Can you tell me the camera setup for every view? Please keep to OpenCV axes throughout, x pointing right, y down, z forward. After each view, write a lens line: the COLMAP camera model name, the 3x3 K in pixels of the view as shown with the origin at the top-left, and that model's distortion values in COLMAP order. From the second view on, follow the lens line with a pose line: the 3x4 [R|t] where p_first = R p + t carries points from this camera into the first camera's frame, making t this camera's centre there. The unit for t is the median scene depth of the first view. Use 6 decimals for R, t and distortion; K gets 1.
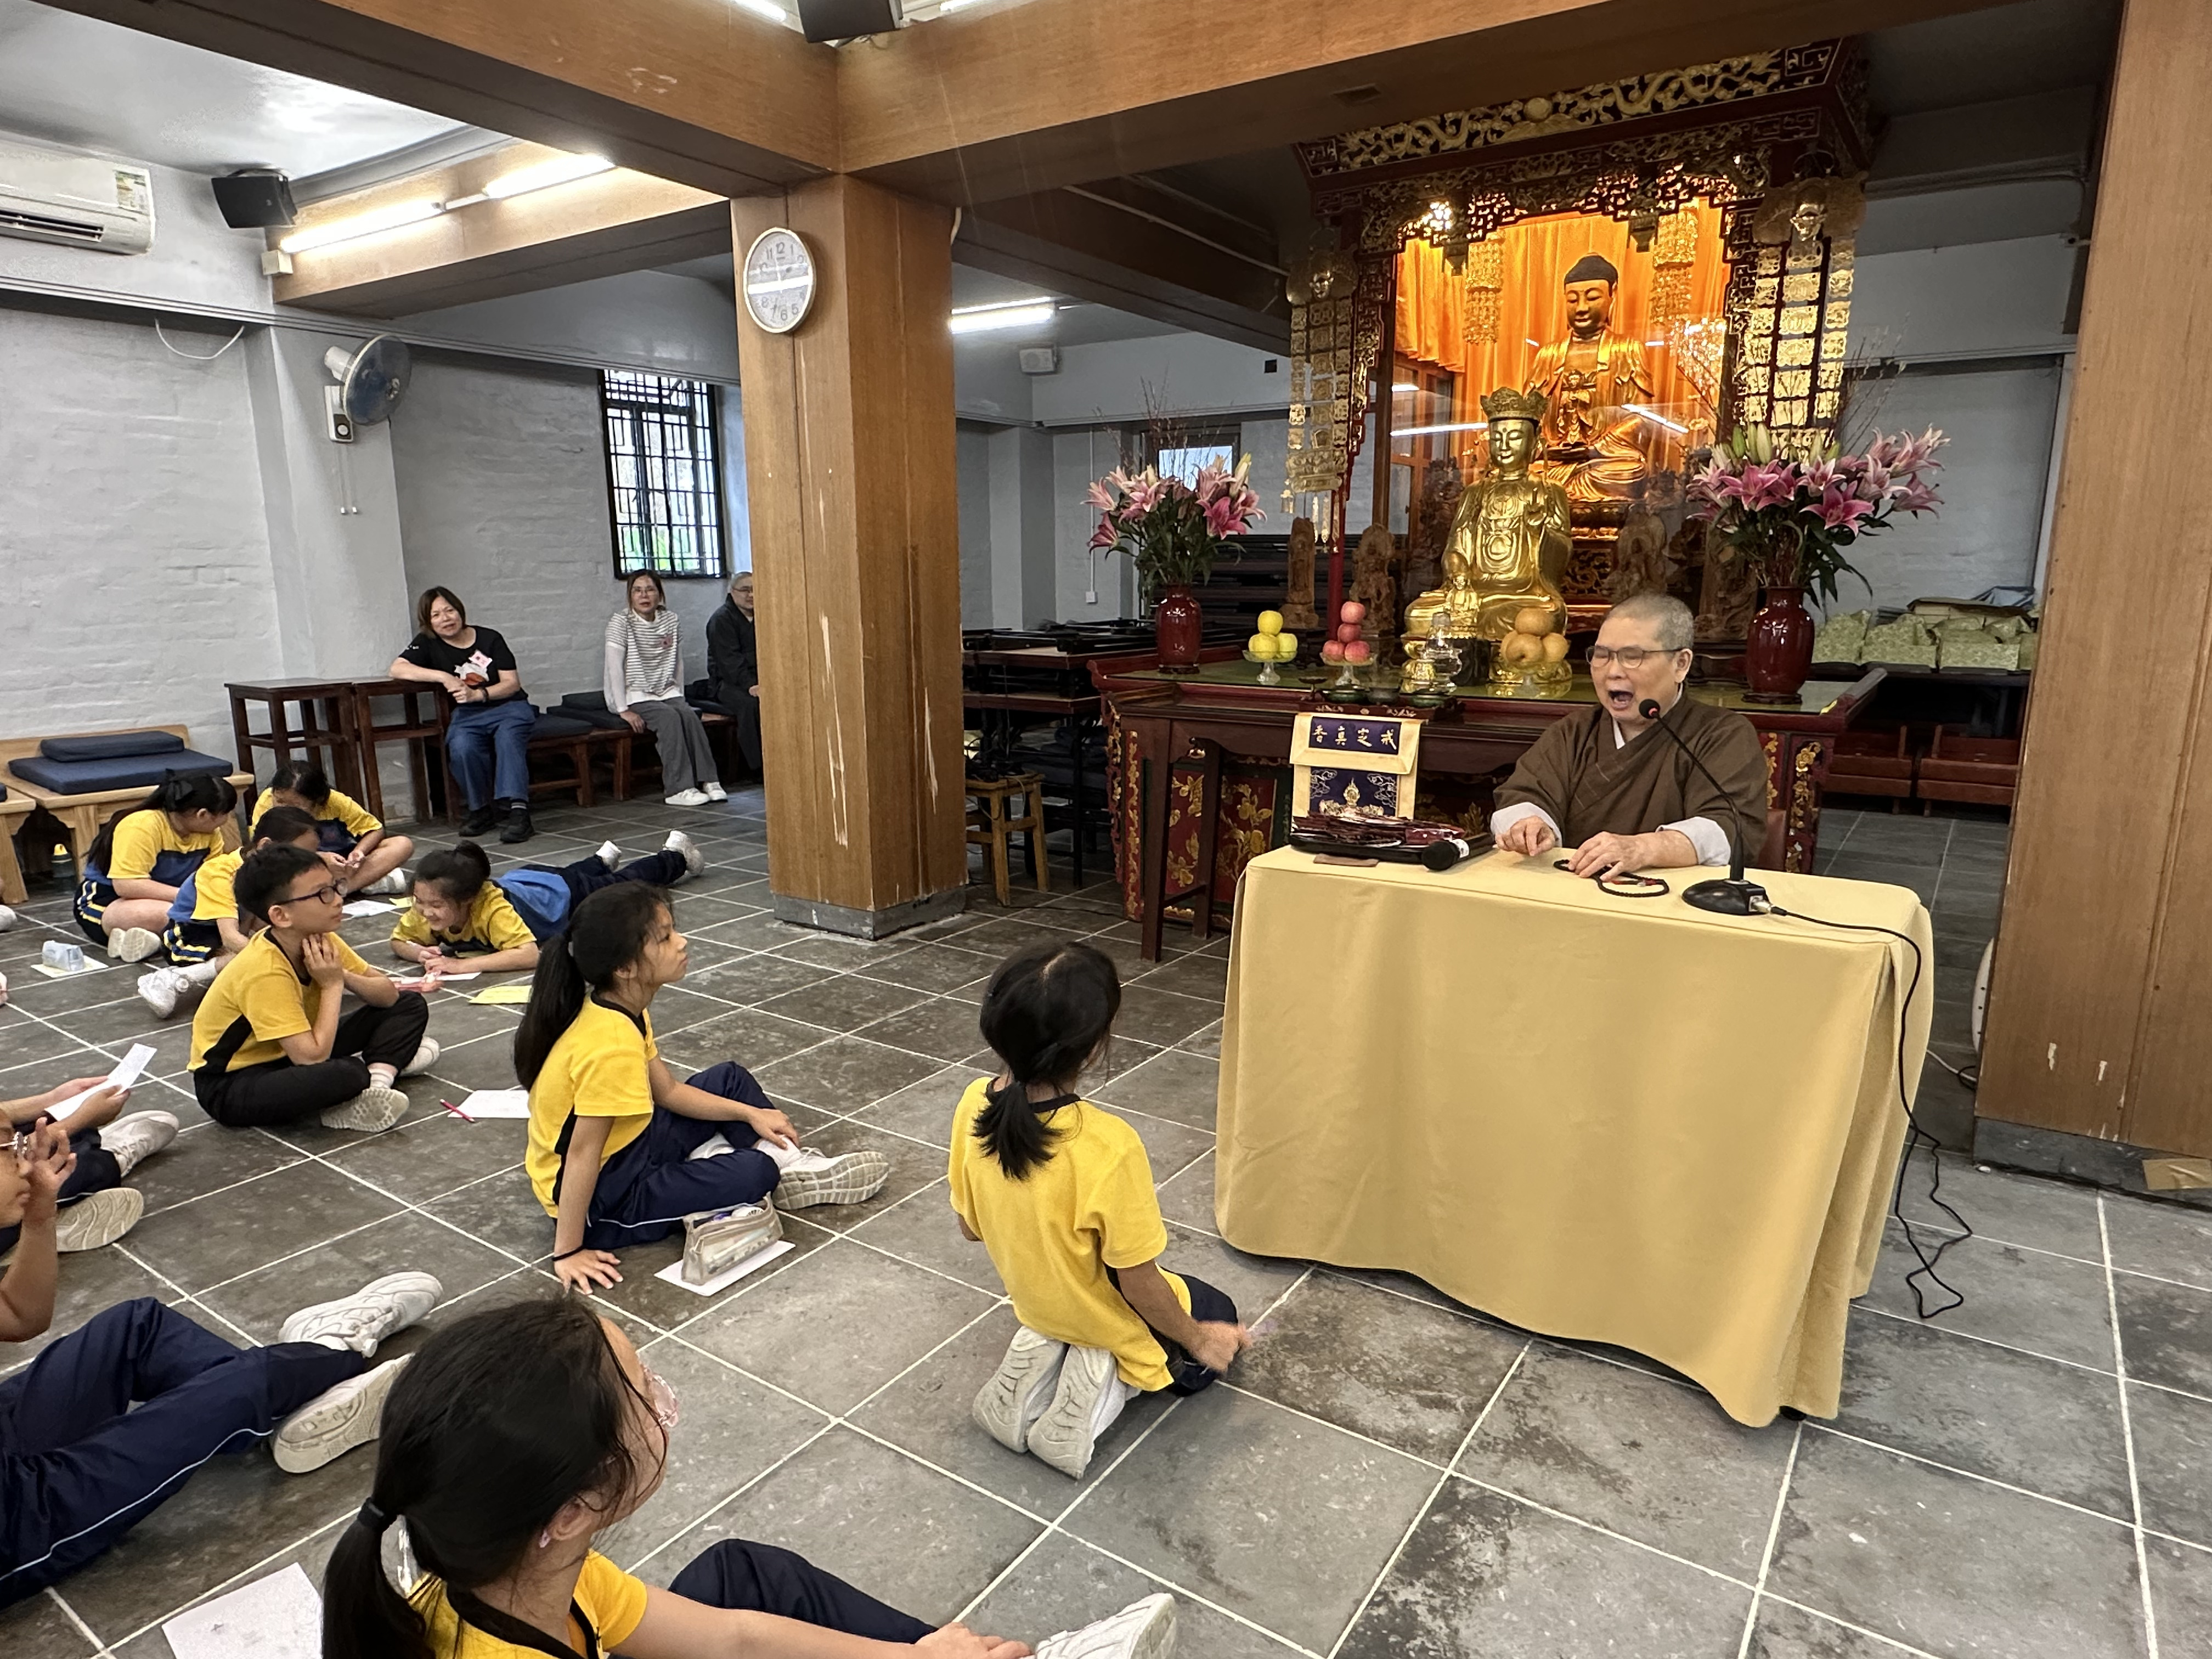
lens RADIAL K [[1298.1, 0, 1121.6], [0, 1298.1, 834.1], [0, 0, 1]] dist [-0.001605, 0.000481]
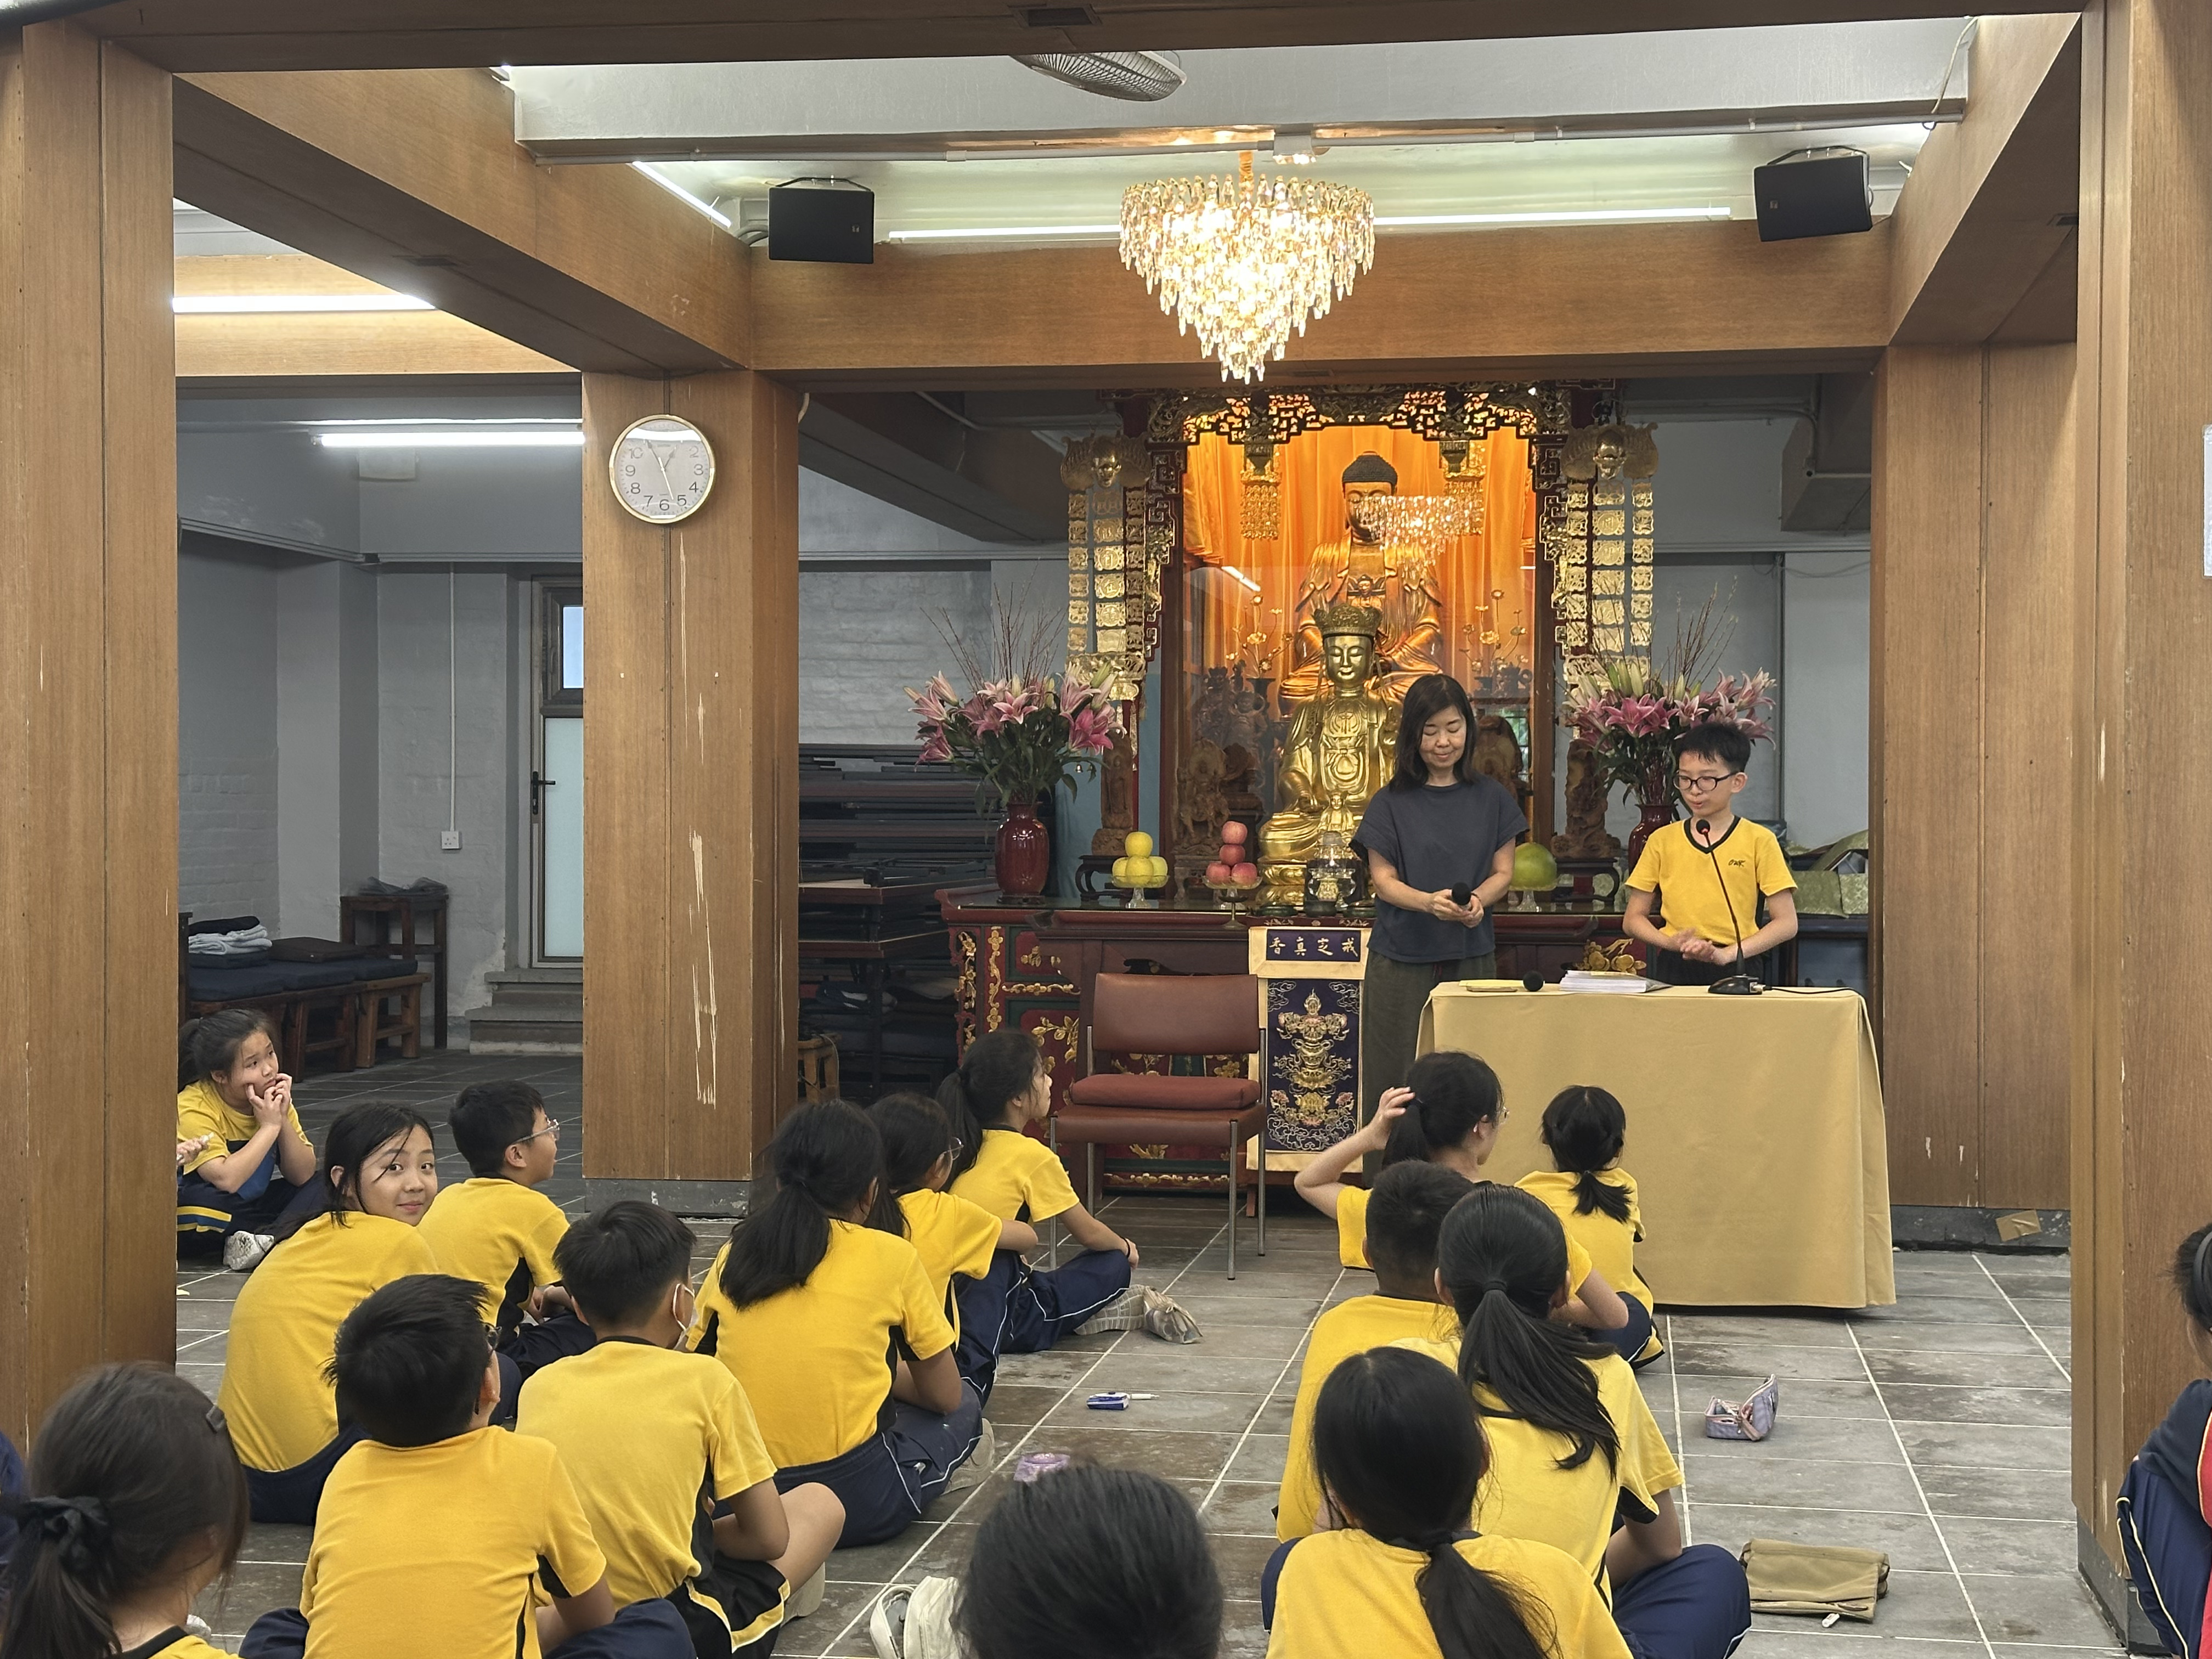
lens RADIAL K [[3073.5, 0, 1102.4], [0, 3073.5, 824.2], [0, 0, 1]] dist [0.157440, 0.000000]
pose [[0.908429, 0.003069, 0.418029, -0.836083], [0.079082, 0.980656, -0.179054, 0.212971], [-0.410492, 0.195717, 0.890613, -0.939059]]
